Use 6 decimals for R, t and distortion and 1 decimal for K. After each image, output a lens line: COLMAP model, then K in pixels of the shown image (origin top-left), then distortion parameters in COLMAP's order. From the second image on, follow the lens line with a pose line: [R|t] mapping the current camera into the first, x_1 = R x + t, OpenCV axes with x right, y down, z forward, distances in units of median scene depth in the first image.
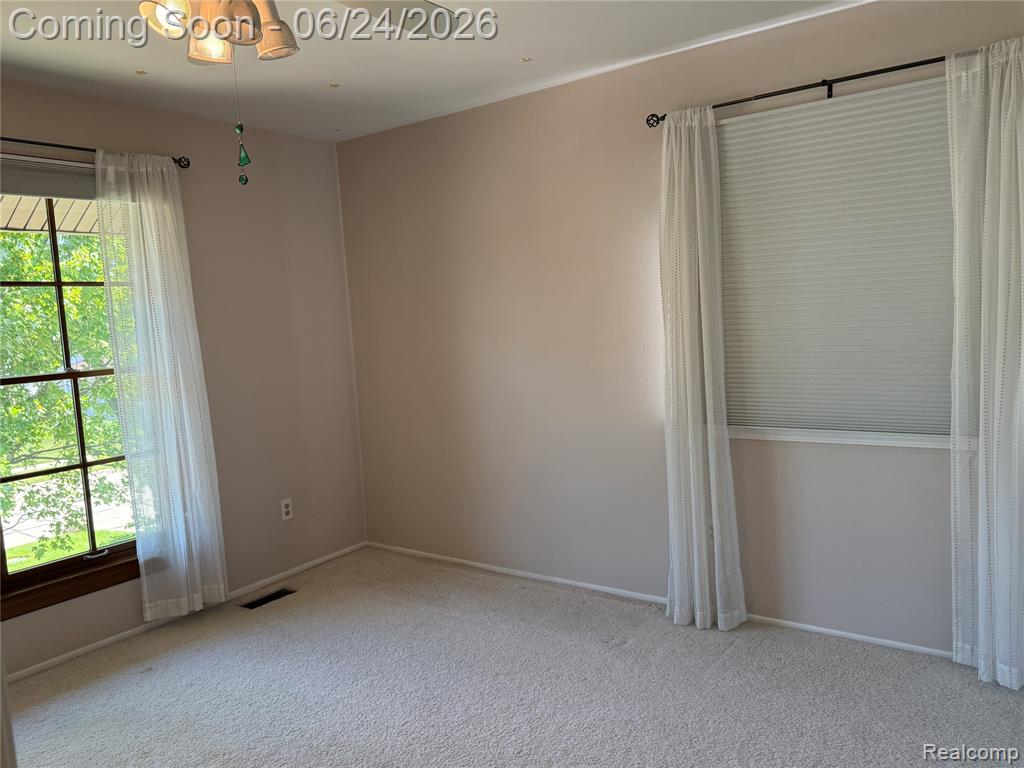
lens RADIAL K [[755.2, 0, 514.6], [0, 755.2, 379.4], [0, 0, 1]] dist [0.050675, -0.079849]
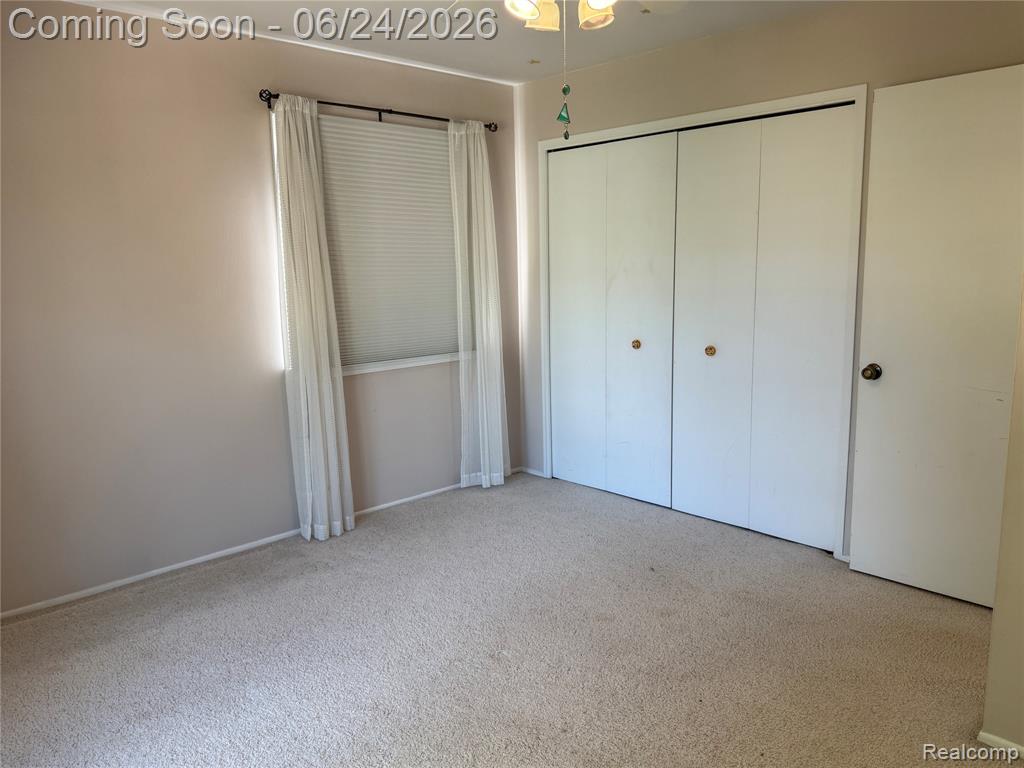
lens RADIAL K [[755.2, 0, 515.0], [0, 755.2, 391.9], [0, 0, 1]] dist [0.050675, -0.079849]
pose [[0.182656, -0.118399, 0.976022, -0.910412], [0.096745, 0.990069, 0.101998, 0.003171], [-0.978405, 0.075795, 0.192297, 0.498733]]
